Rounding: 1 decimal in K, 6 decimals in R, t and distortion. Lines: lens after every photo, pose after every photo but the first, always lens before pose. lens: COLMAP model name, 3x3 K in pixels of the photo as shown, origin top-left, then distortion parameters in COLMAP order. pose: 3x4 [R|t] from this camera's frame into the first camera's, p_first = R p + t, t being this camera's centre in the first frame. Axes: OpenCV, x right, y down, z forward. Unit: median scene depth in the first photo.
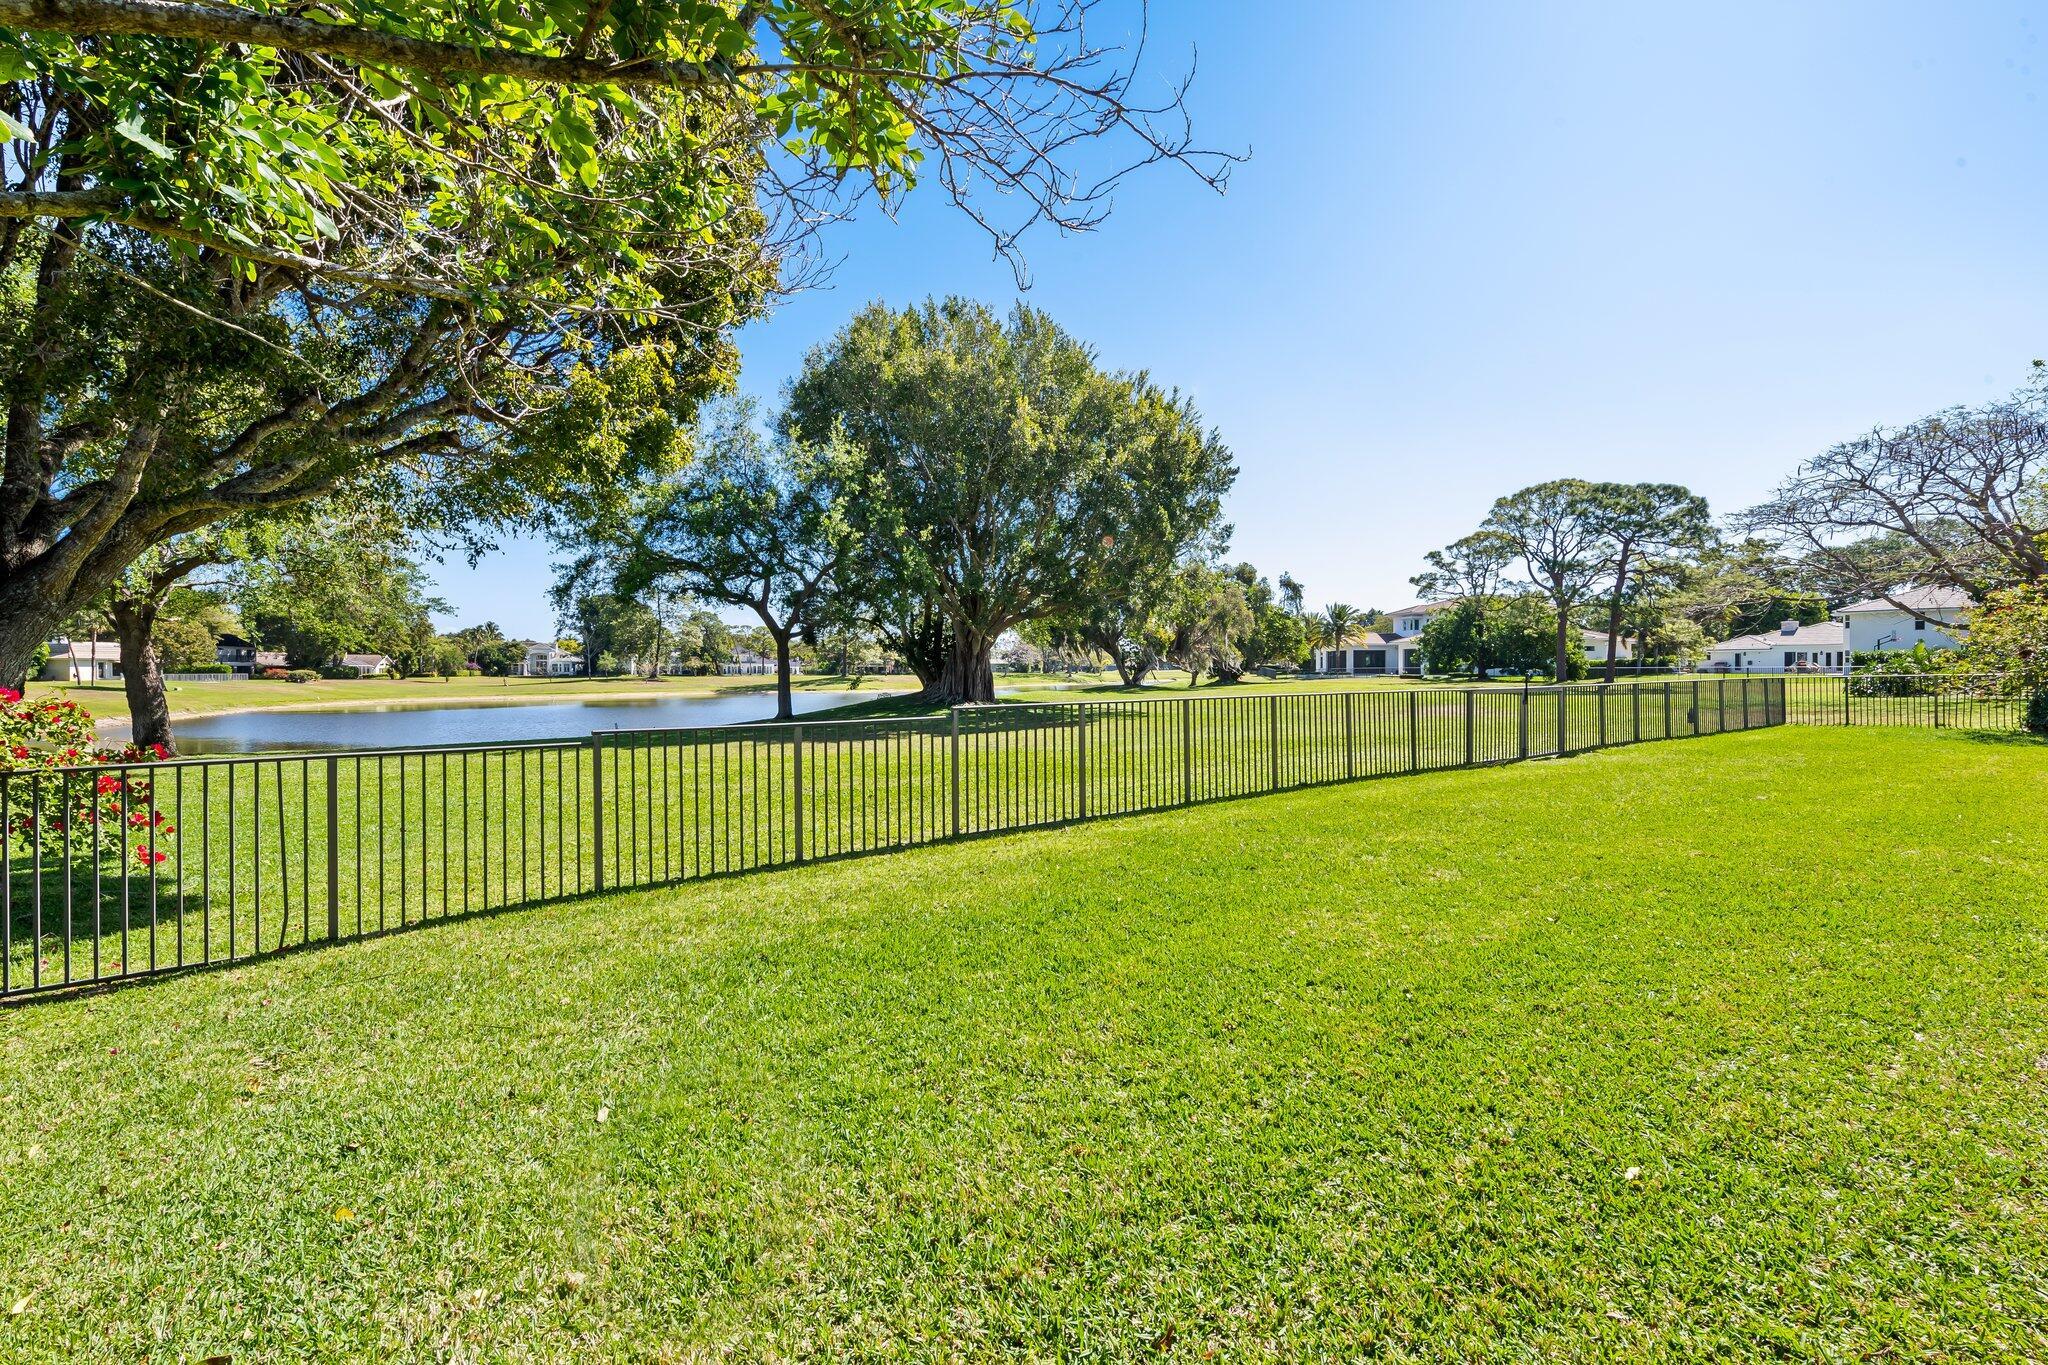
lens RADIAL K [[899.3, 0, 1017.8], [0, 899.3, 685.8], [0, 0, 1]] dist [-0.004218, -0.001101]
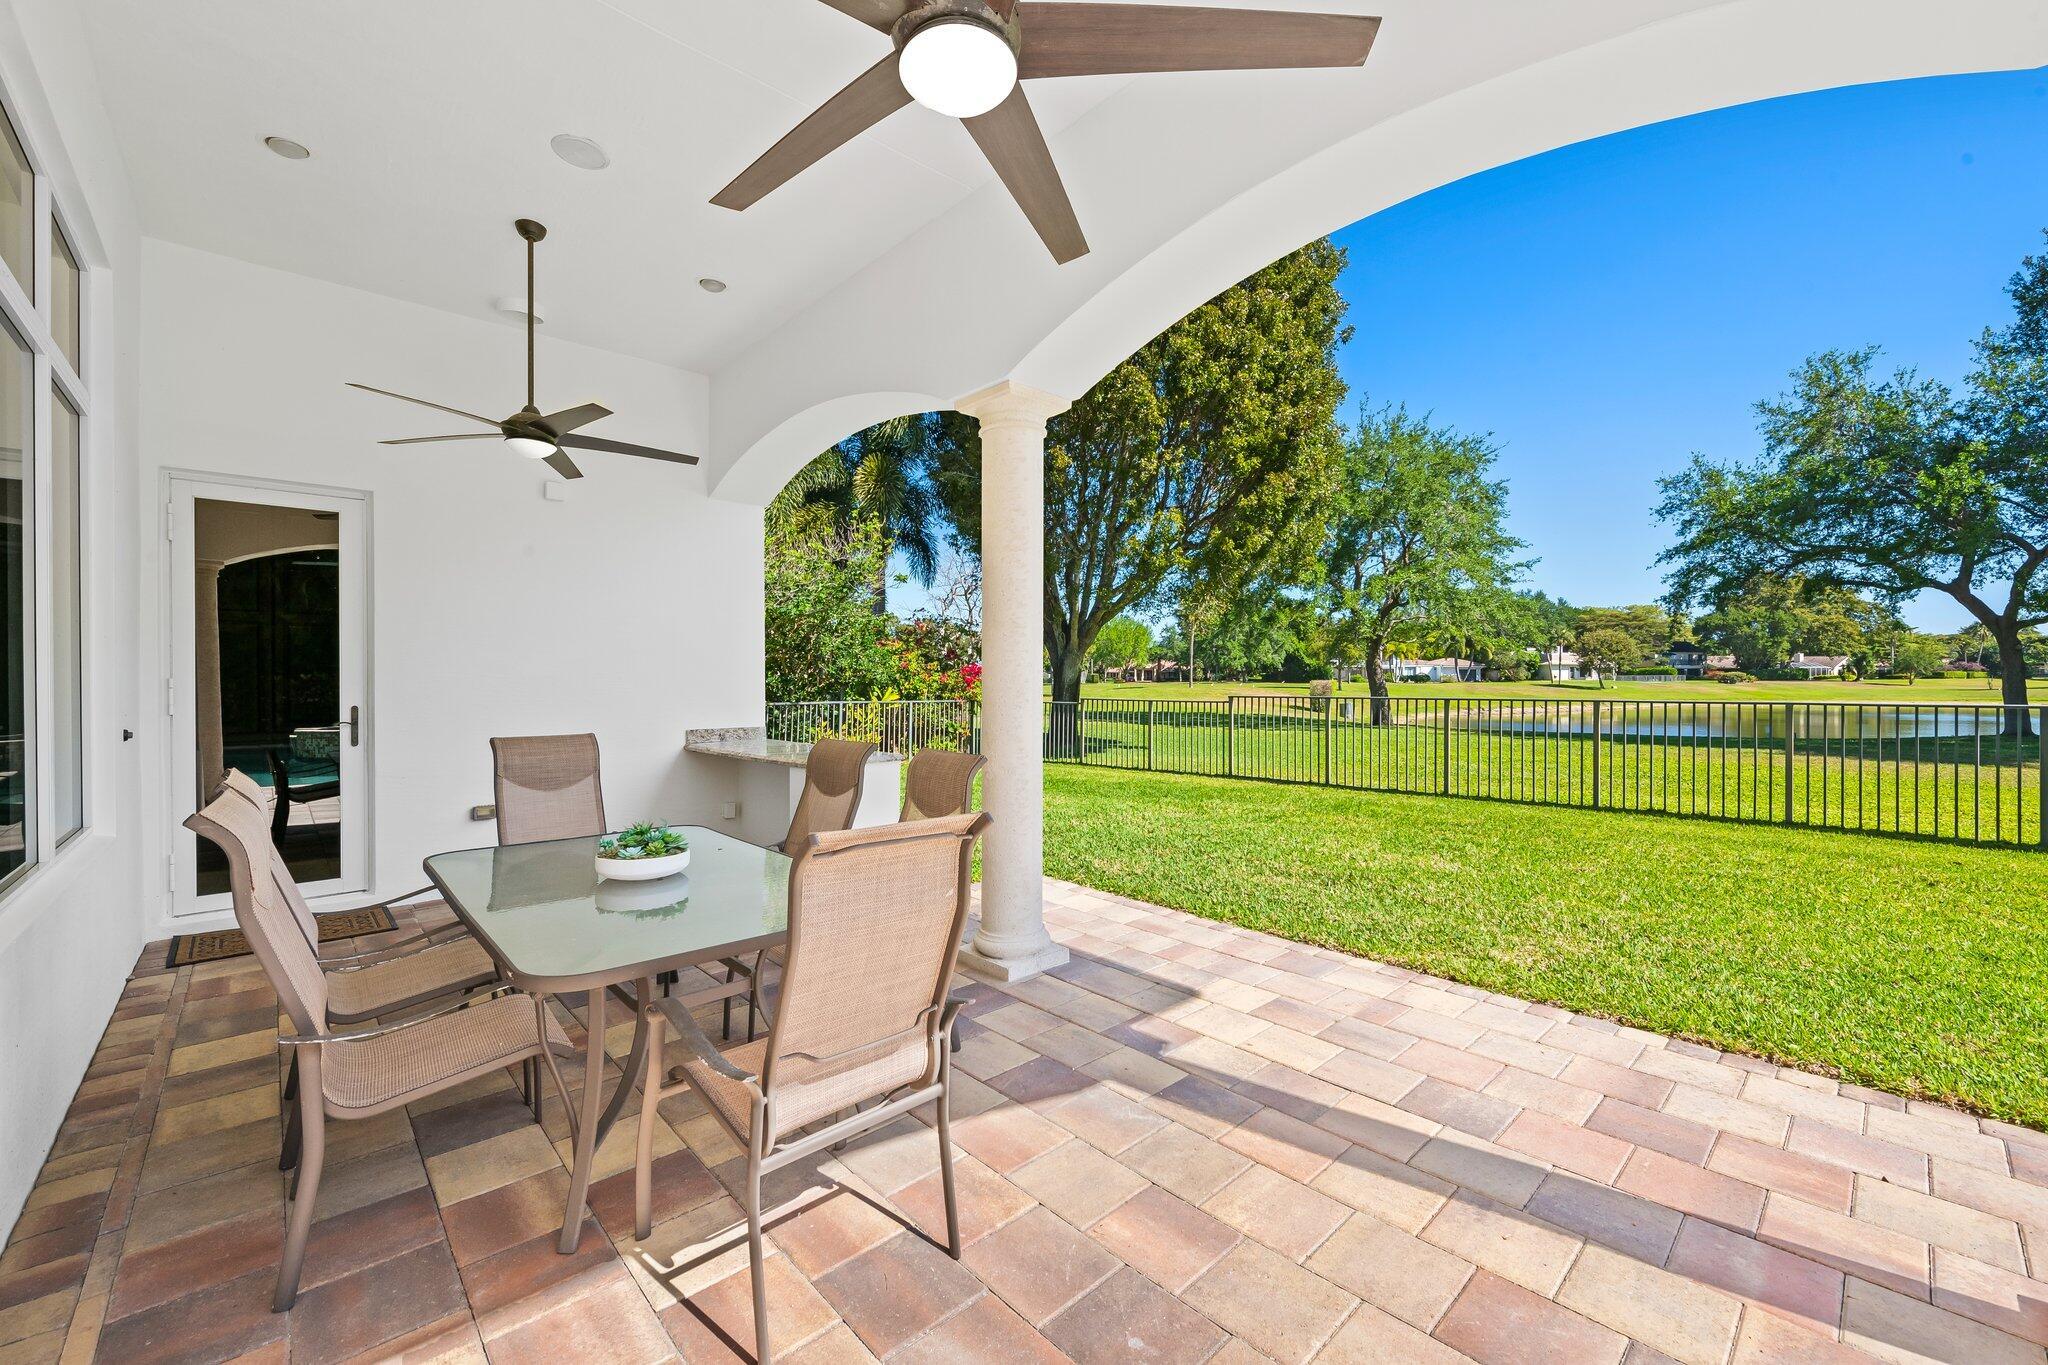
lens RADIAL K [[821.8, 0, 1030.0], [0, 821.8, 689.8], [0, 0, 1]] dist [-0.002910, -0.000484]
pose [[0.130853, 0.017689, -0.991244, 0.158708], [-0.013361, 0.999781, 0.016078, -0.000899], [0.991312, 0.011140, 0.131061, 0.052737]]
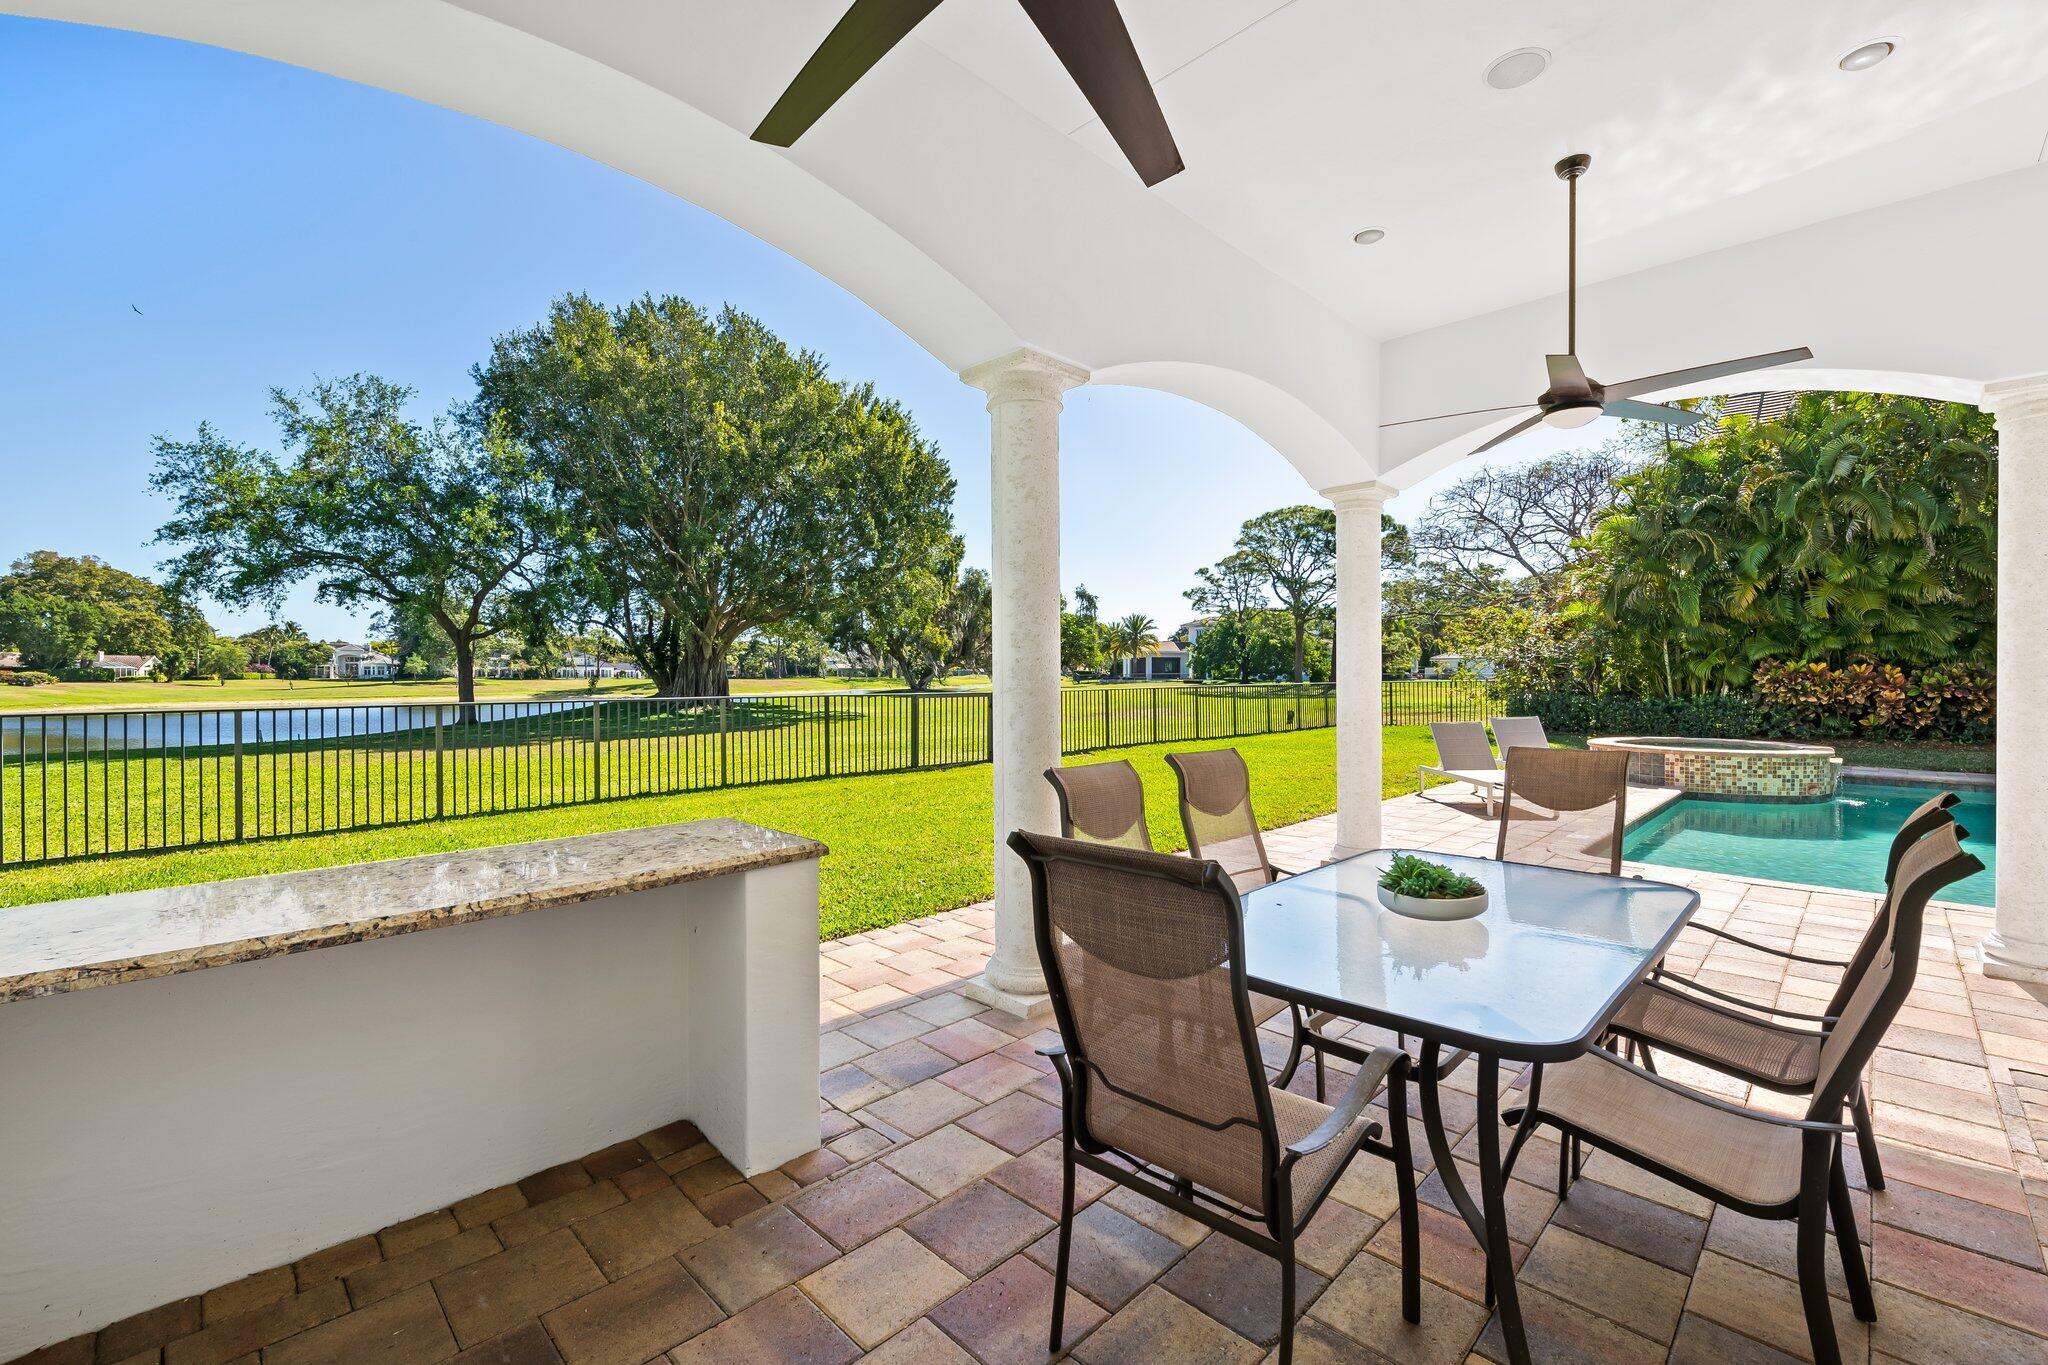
lens RADIAL K [[857.5, 0, 1033.5], [0, 857.5, 678.9], [0, 0, 1]] dist [-0.004259, -0.001055]
pose [[0.985359, 0.002718, 0.170472, 0.091347], [-0.000500, 0.999915, -0.013052, 0.000019], [-0.170493, 0.012776, 0.985276, 0.005225]]
